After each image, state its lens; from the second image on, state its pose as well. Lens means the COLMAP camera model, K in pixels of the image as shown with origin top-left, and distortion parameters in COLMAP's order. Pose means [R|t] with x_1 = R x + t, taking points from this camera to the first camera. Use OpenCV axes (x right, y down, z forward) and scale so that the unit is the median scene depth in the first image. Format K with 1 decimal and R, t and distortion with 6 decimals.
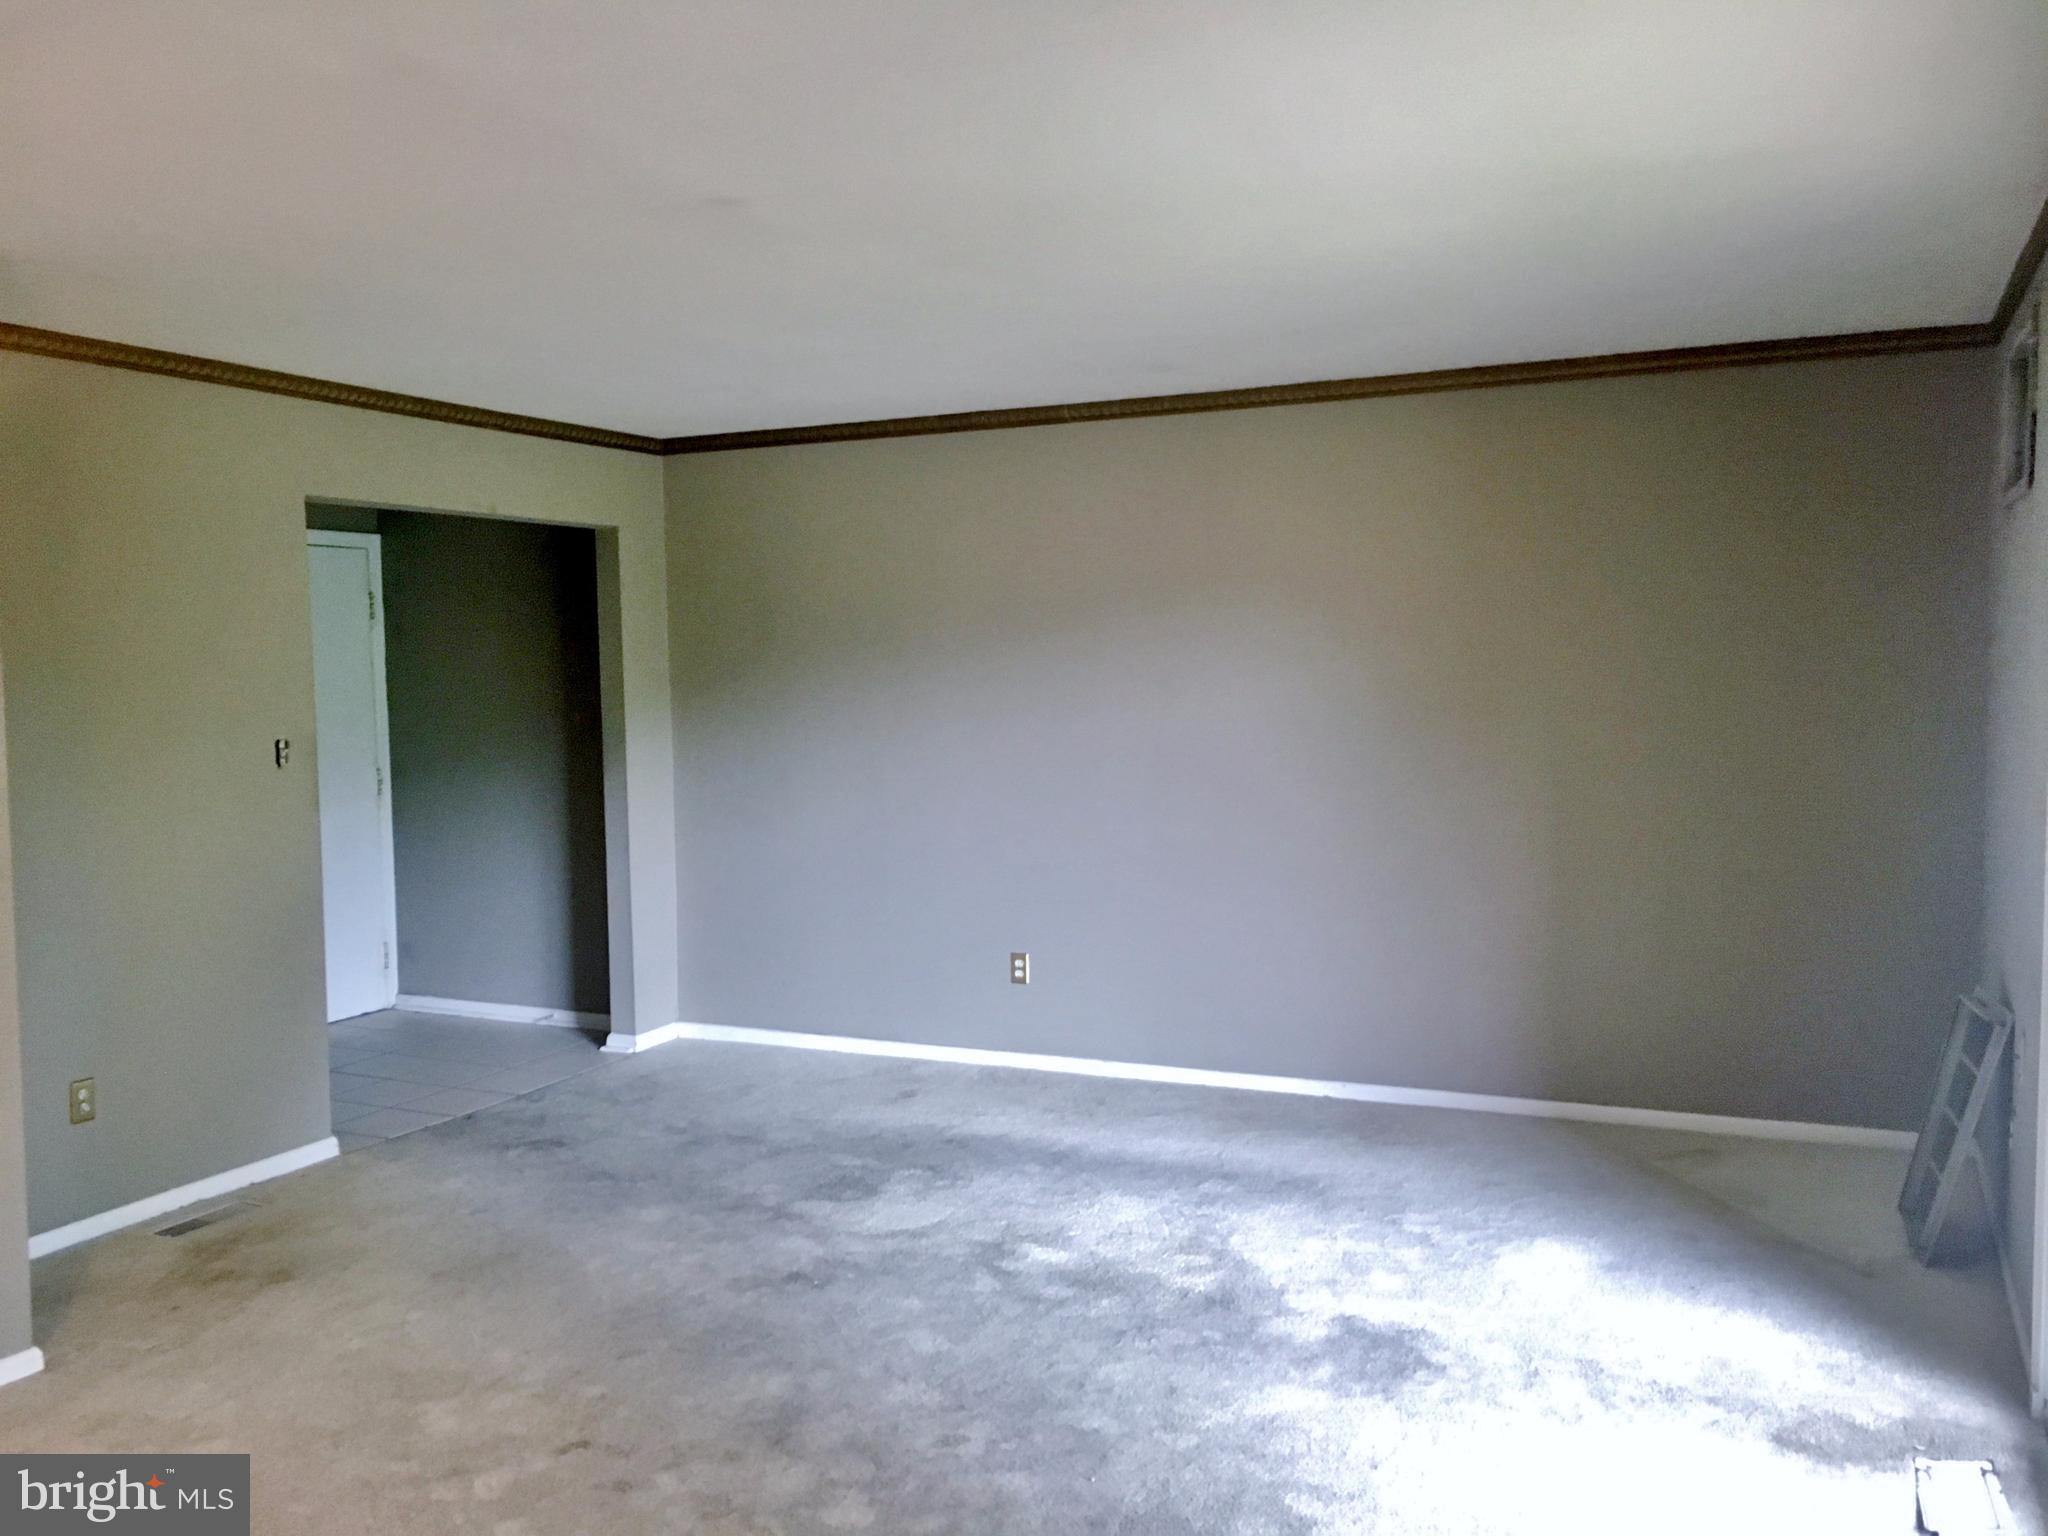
lens RADIAL K [[1775.7, 0, 1034.9], [0, 1775.7, 768.0], [0, 0, 1]] dist [0.056096, -0.045558]
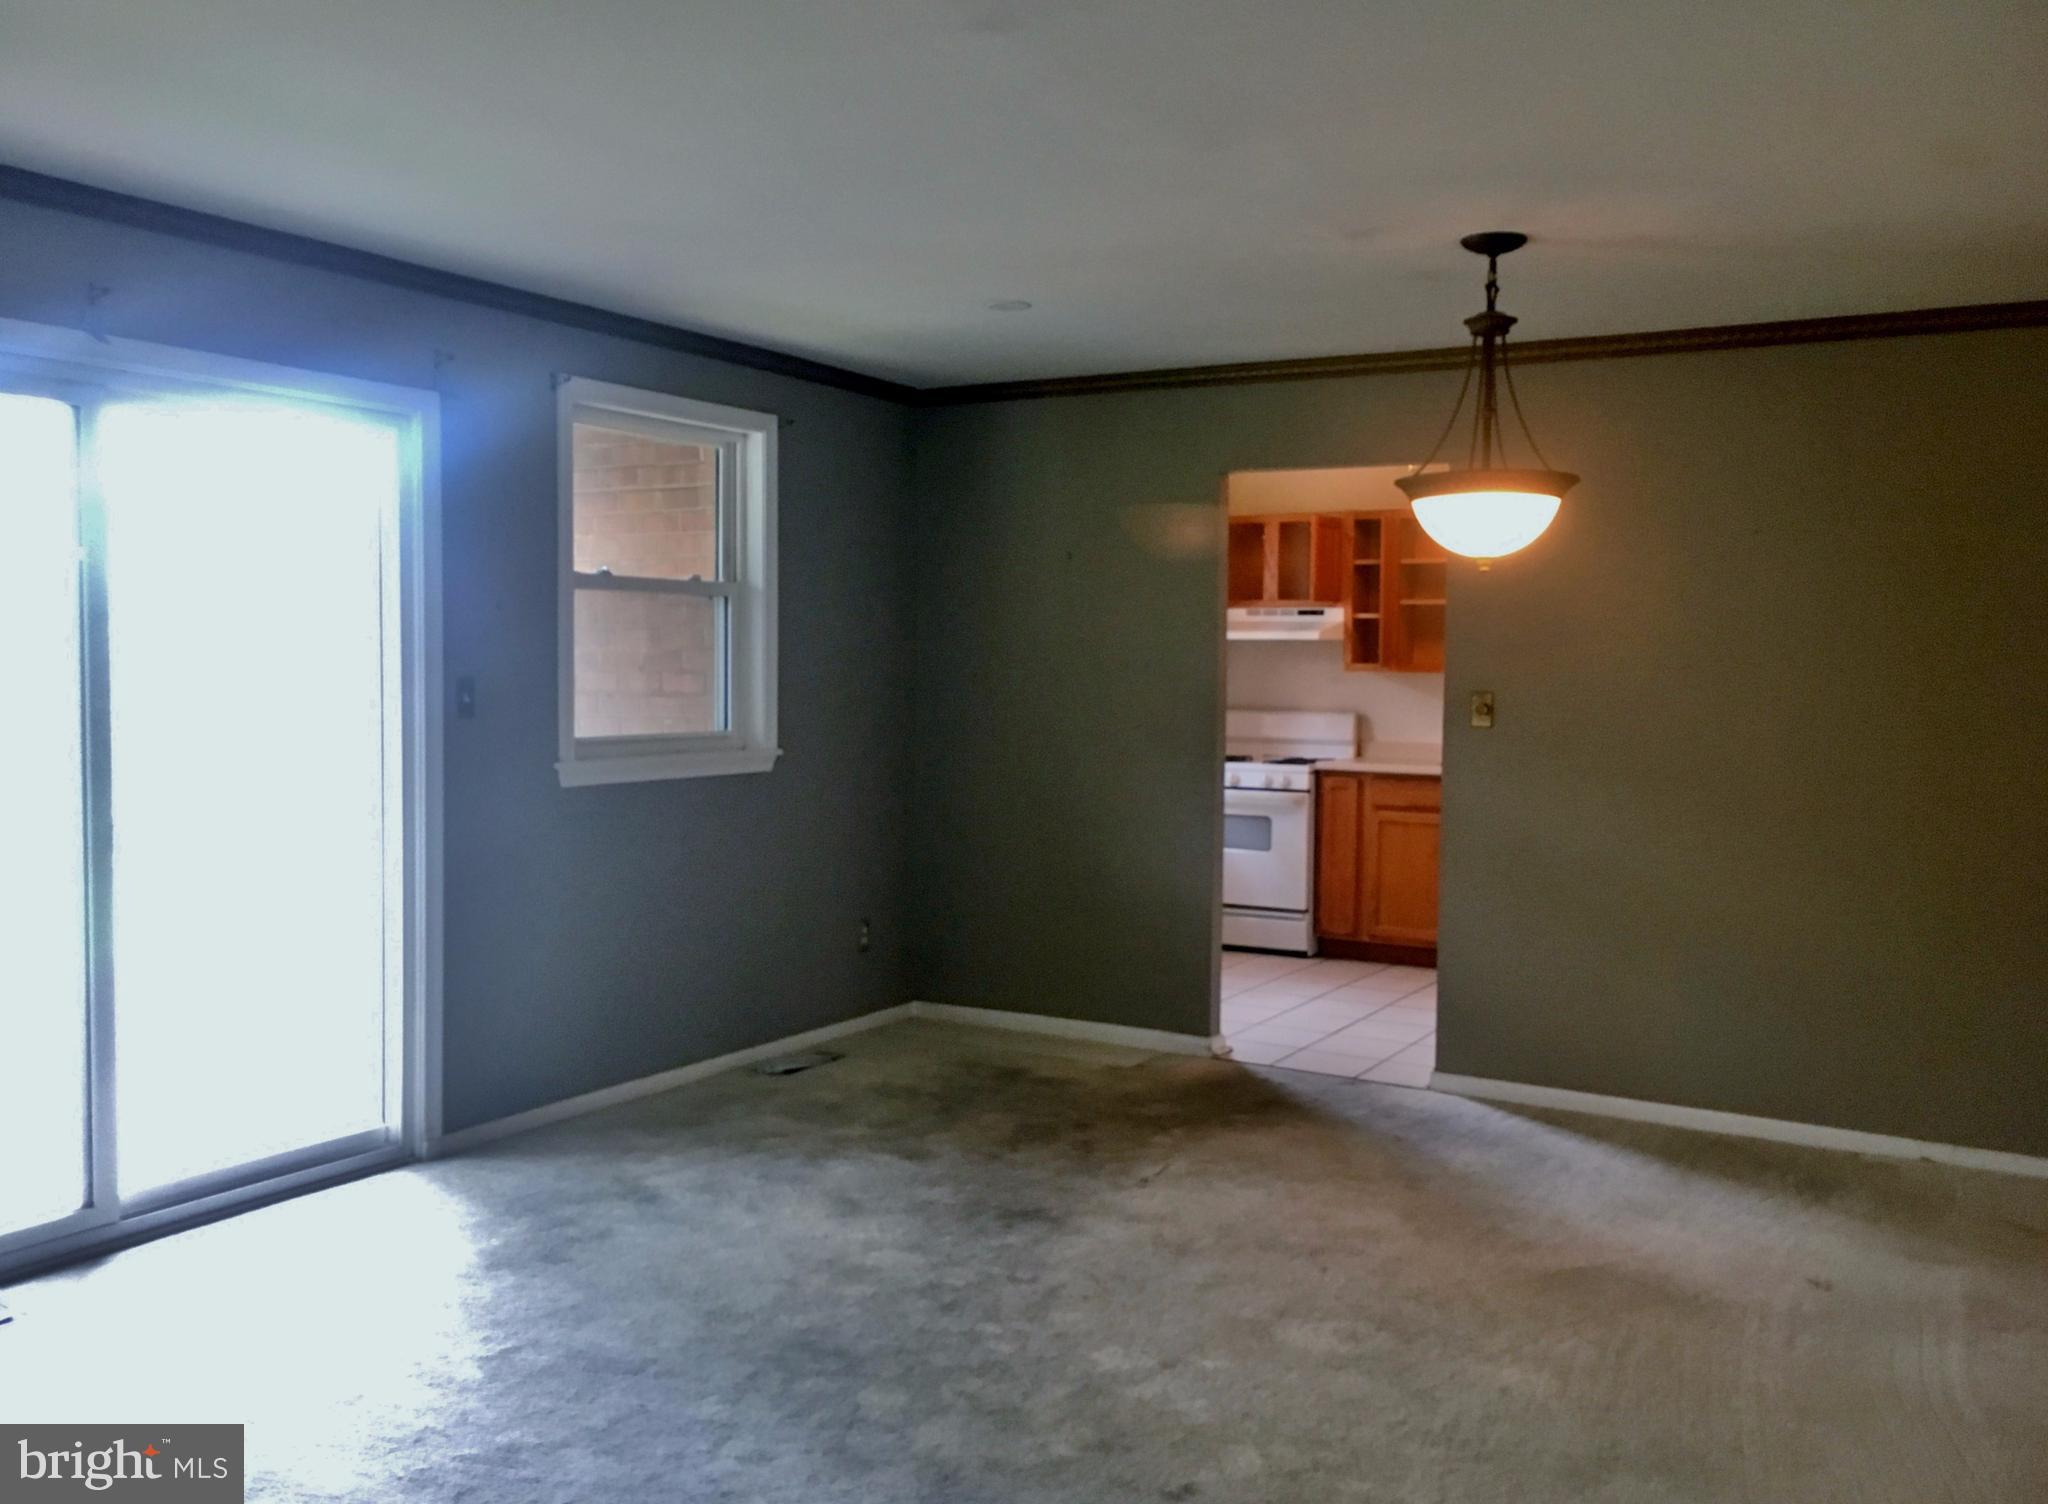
lens RADIAL K [[1796.4, 0, 1027.4], [0, 1796.4, 759.9], [0, 0, 1]] dist [0.066689, -0.054504]
pose [[-0.994714, -0.011035, 0.102094, -0.257320], [0.001322, 0.992750, 0.120188, -0.078815], [-0.102680, 0.119688, -0.987488, 1.744683]]
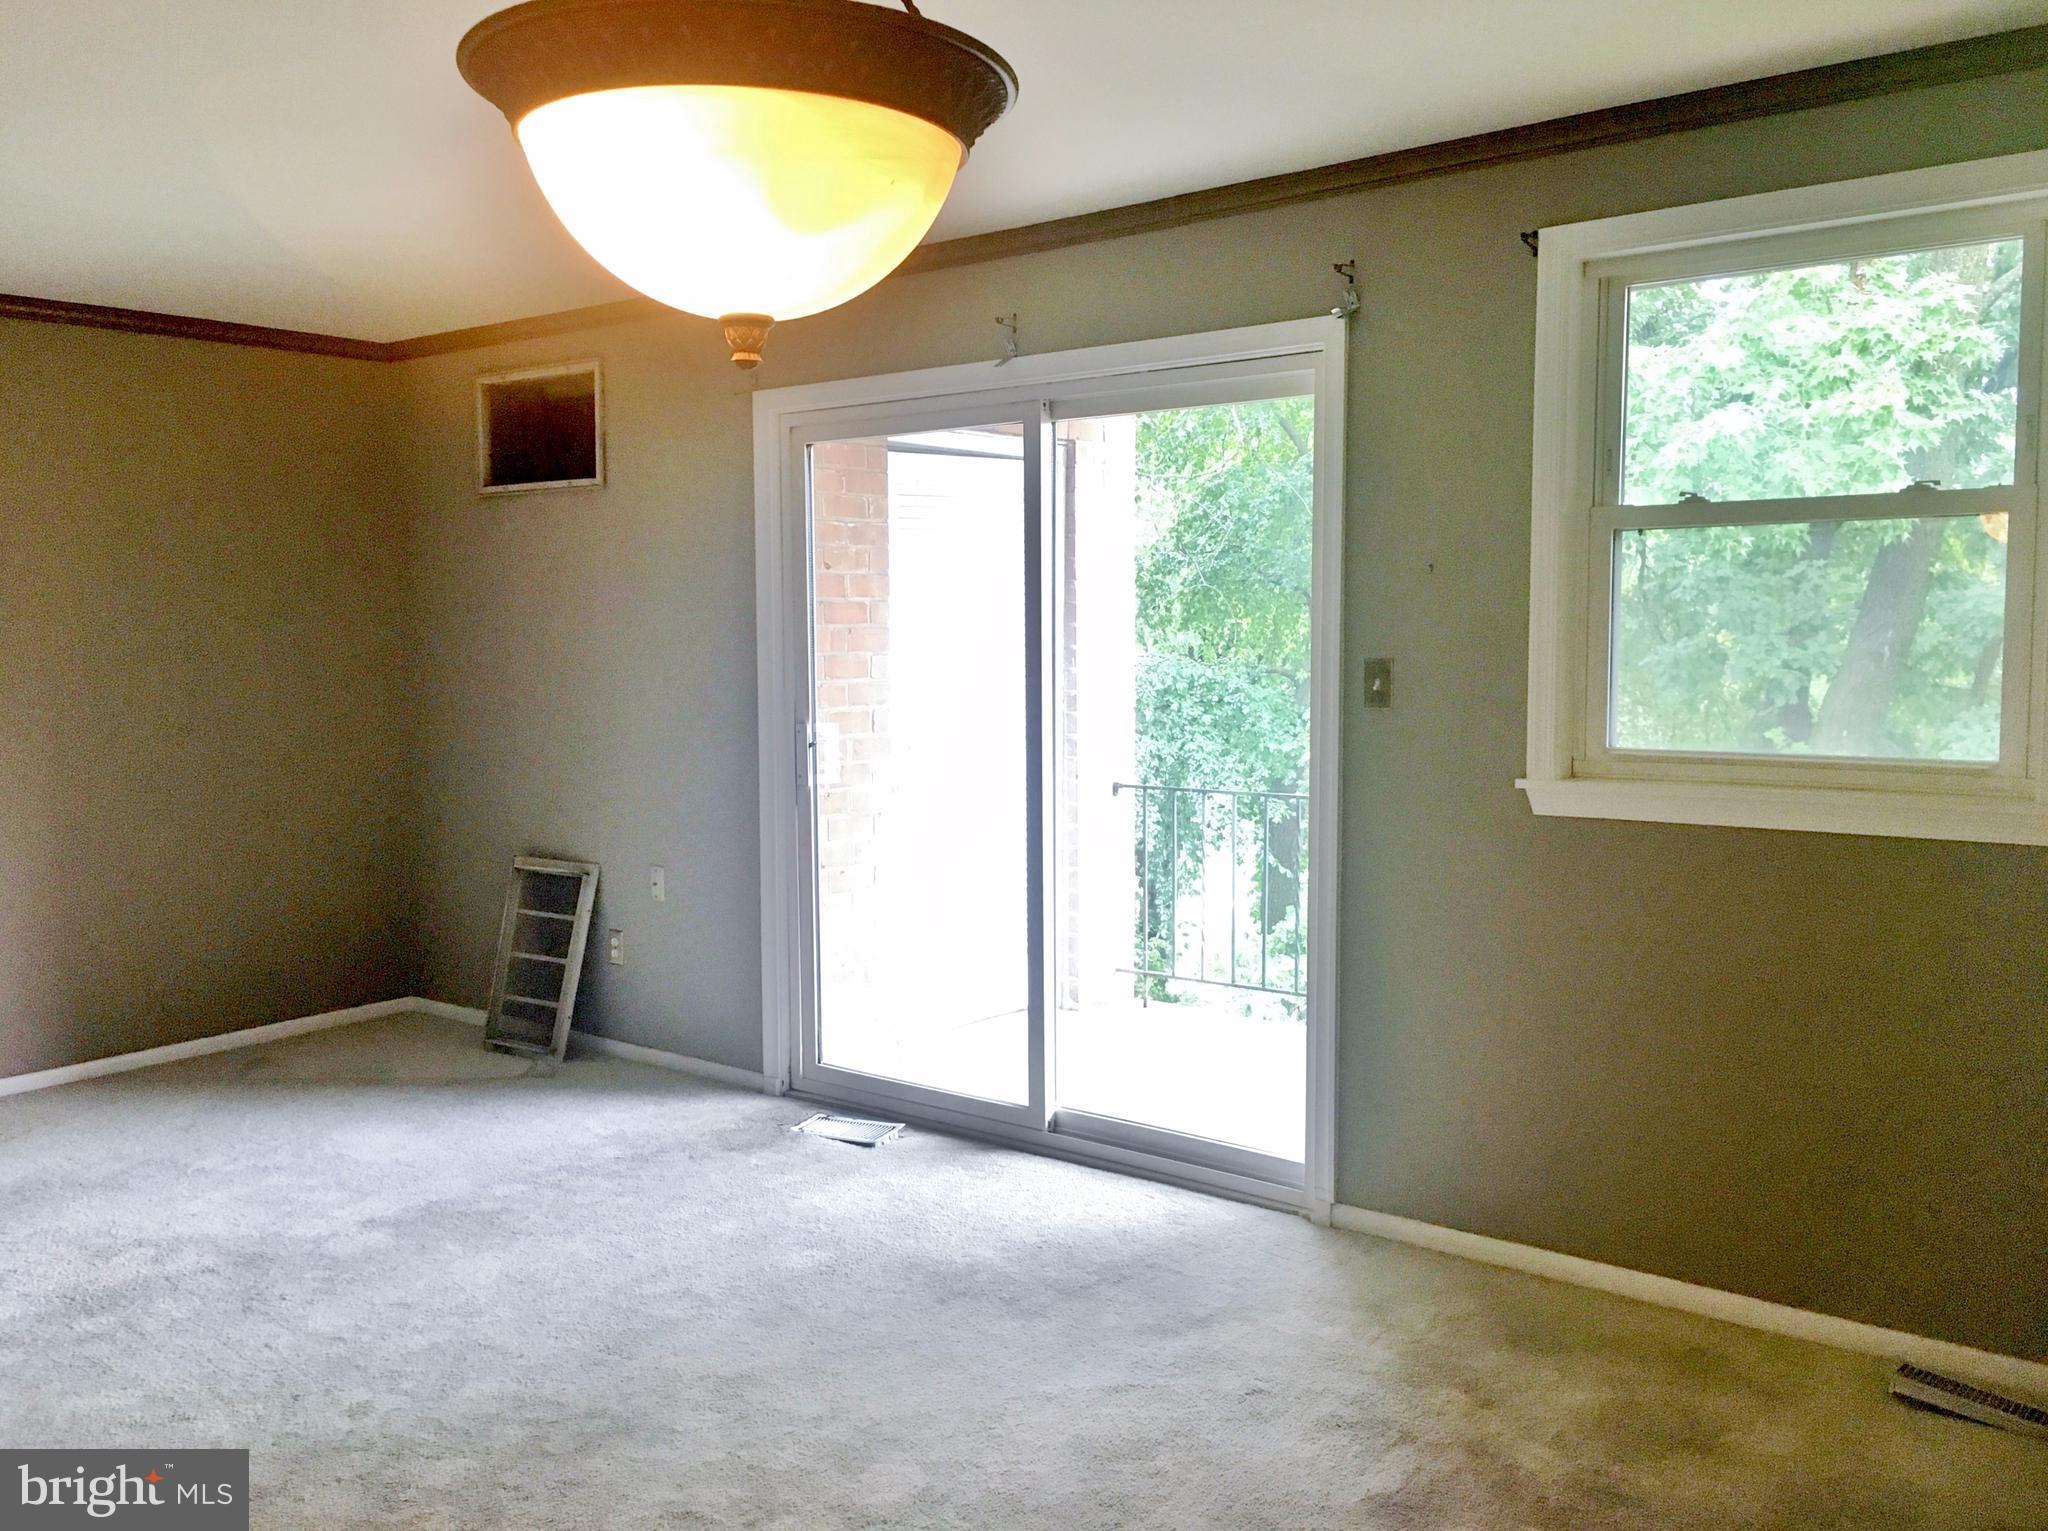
lens RADIAL K [[1775.7, 0, 1026.9], [0, 1775.7, 771.1], [0, 0, 1]] dist [0.056096, -0.045558]
pose [[0.251832, -0.080768, 0.964395, -0.799942], [0.073654, 0.995221, 0.064116, 0.004596], [-0.964964, 0.054884, 0.256577, 0.374562]]
